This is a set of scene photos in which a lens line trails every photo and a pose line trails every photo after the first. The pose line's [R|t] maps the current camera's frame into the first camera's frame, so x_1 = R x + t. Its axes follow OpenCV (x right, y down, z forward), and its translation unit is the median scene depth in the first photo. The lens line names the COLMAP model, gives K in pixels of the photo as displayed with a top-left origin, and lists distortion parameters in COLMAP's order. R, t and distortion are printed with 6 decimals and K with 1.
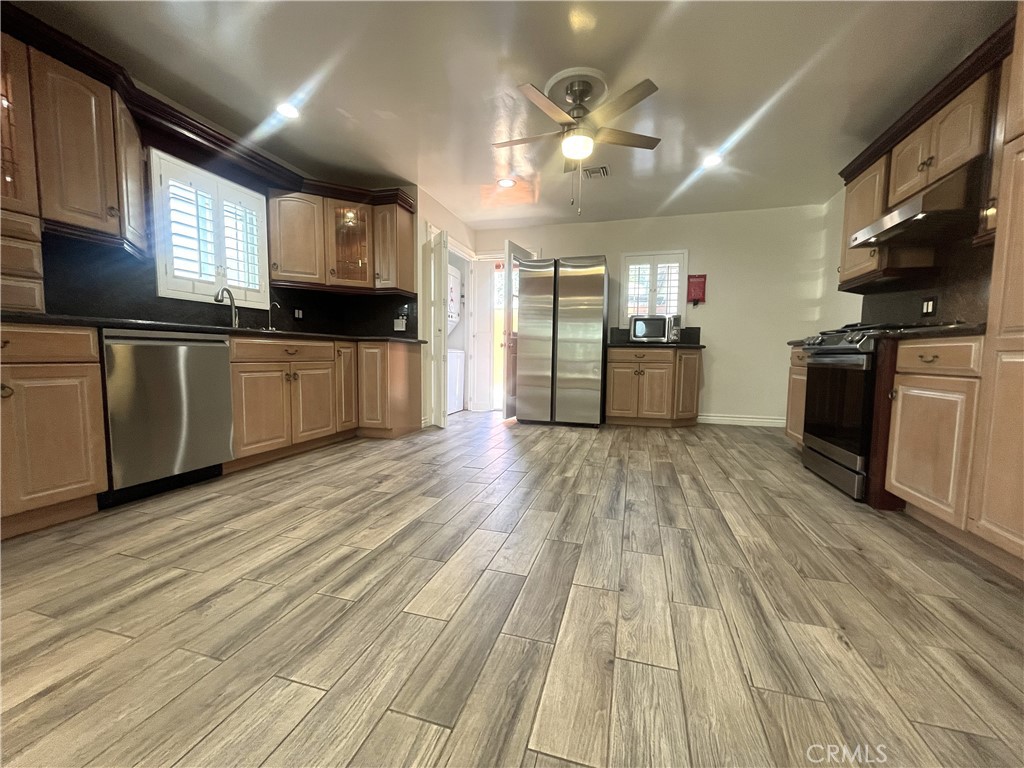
lens RADIAL K [[411.3, 0, 514.5], [0, 411.3, 385.3], [0, 0, 1]] dist [-0.002066, 0.000017]
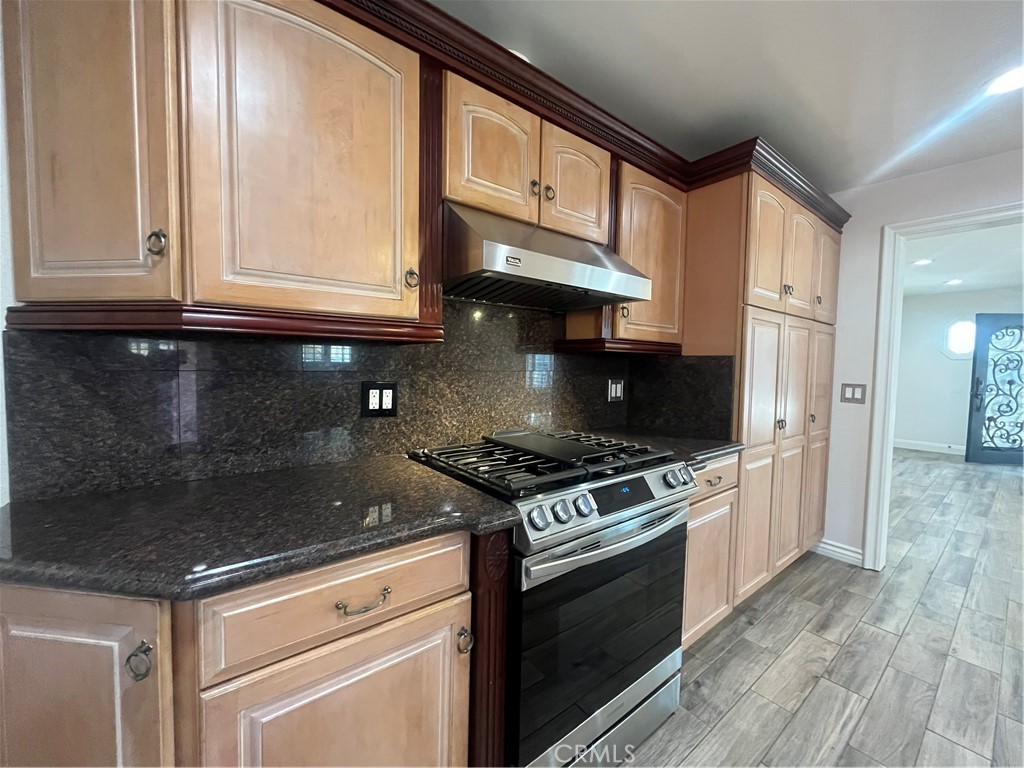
lens RADIAL K [[411.3, 0, 510.8], [0, 411.3, 382.7], [0, 0, 1]] dist [-0.002066, 0.000017]
pose [[-0.814563, -0.058184, 0.577150, 1.007054], [0.018433, 0.991858, 0.126007, -0.509511], [-0.579782, 0.113279, -0.806859, 2.391806]]
